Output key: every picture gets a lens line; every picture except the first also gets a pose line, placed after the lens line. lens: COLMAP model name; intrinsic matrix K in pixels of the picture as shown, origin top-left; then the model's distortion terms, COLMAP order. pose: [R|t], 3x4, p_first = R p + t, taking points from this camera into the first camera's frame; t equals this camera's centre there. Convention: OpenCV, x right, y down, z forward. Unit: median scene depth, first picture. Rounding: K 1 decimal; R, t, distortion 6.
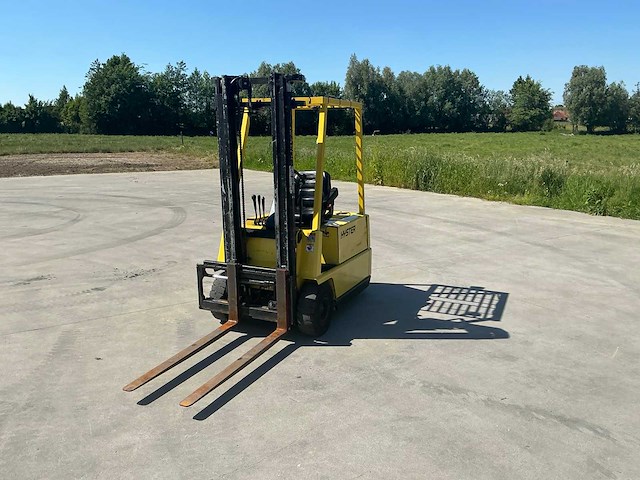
lens RADIAL K [[530.5, 0, 318.5], [0, 530.5, 242.0], [0, 0, 1]] dist [0.134971, -0.282877]
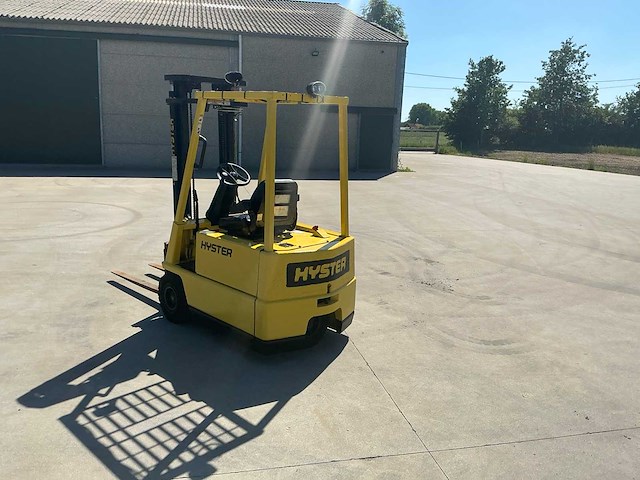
lens RADIAL K [[533.4, 0, 318.5], [0, 533.4, 239.5], [0, 0, 1]] dist [0.118294, -0.252433]
pose [[-0.341619, 0.187648, -0.920915, 0.695235], [-0.224571, 0.935183, 0.273861, -0.269466], [0.912614, 0.300367, -0.277336, 1.234476]]
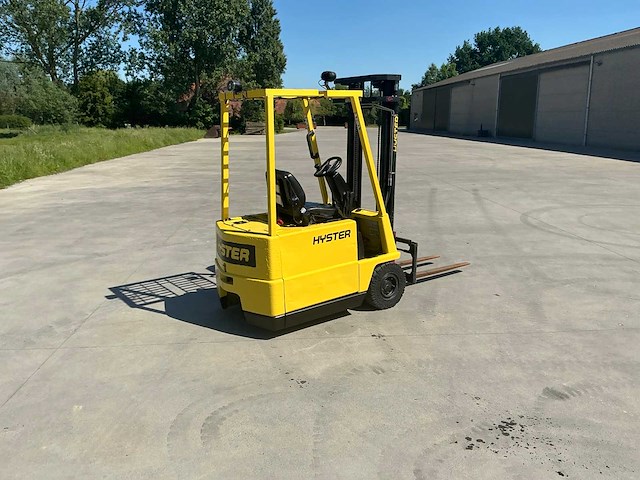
lens RADIAL K [[531.3, 0, 319.8], [0, 531.3, 243.1], [0, 0, 1]] dist [0.122477, -0.256448]
pose [[-0.873553, -0.101572, 0.476013, -0.474998], [0.112199, 0.909623, 0.399997, -0.349283], [-0.473621, 0.402827, -0.783207, 1.613338]]
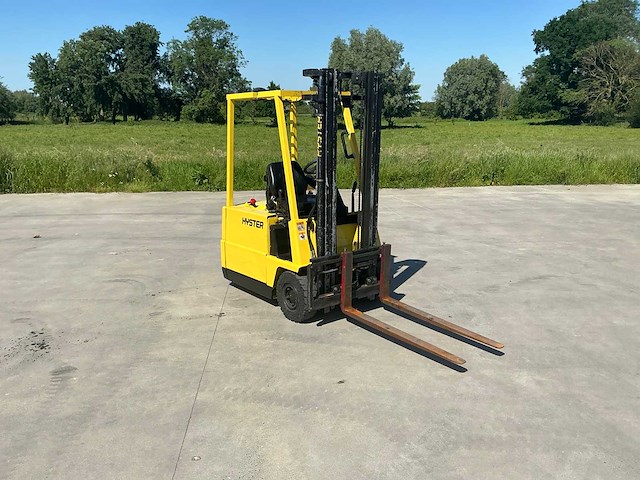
lens RADIAL K [[532.5, 0, 318.3], [0, 532.5, 237.0], [0, 0, 1]] dist [0.114436, -0.243138]
pose [[0.468741, -0.194426, 0.861673, -0.842436], [0.188248, 0.975055, 0.117604, -0.094374], [-0.863044, 0.107083, 0.493649, 0.422440]]
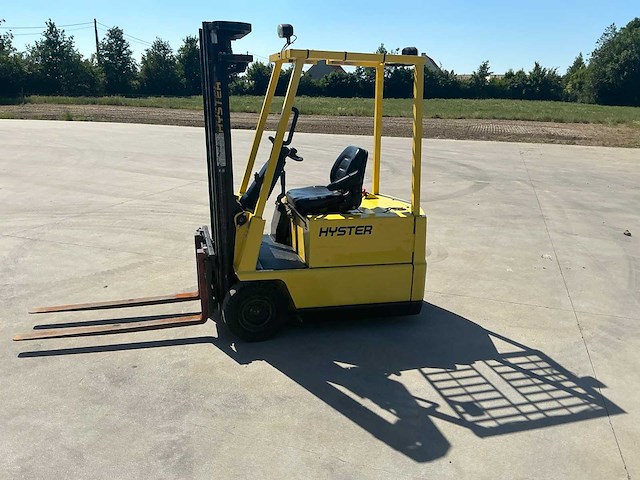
lens RADIAL K [[533.2, 0, 320.3], [0, 533.2, 238.4], [0, 0, 1]] dist [0.112241, -0.230326]
pose [[0.636326, 0.220252, -0.739310, 0.532890], [-0.184179, 0.974035, 0.131657, -0.090800], [0.749111, 0.052389, 0.660369, 0.423471]]
